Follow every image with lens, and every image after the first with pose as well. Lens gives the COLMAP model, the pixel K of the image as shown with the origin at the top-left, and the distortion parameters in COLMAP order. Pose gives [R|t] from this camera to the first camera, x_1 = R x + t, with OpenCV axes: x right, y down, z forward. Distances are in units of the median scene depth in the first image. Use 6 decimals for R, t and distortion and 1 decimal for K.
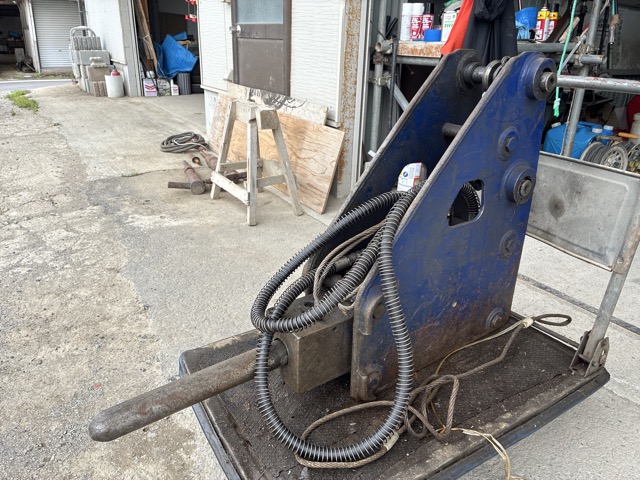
lens RADIAL K [[511.2, 0, 321.3], [0, 511.2, 239.4], [0, 0, 1]] dist [0.003726, -0.047523]
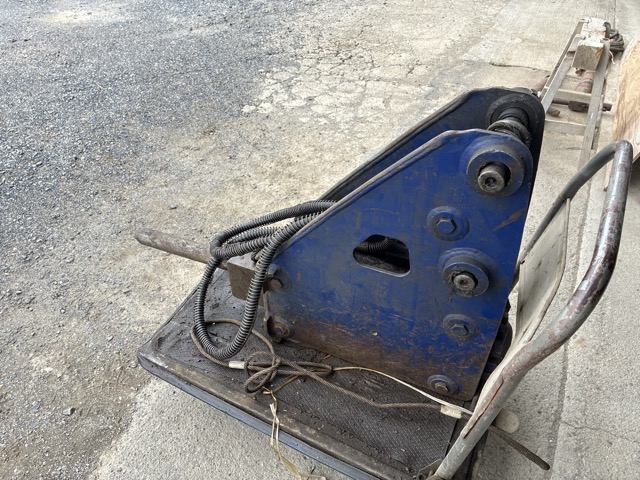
lens RADIAL K [[511.2, 0, 319.4], [0, 511.2, 239.3], [0, 0, 1]] dist [0.003726, -0.047523]
pose [[0.477945, 0.544083, -0.689595, 0.509162], [-0.298721, 0.838953, 0.454888, -0.287441], [0.826035, -0.011415, 0.563503, 0.219985]]
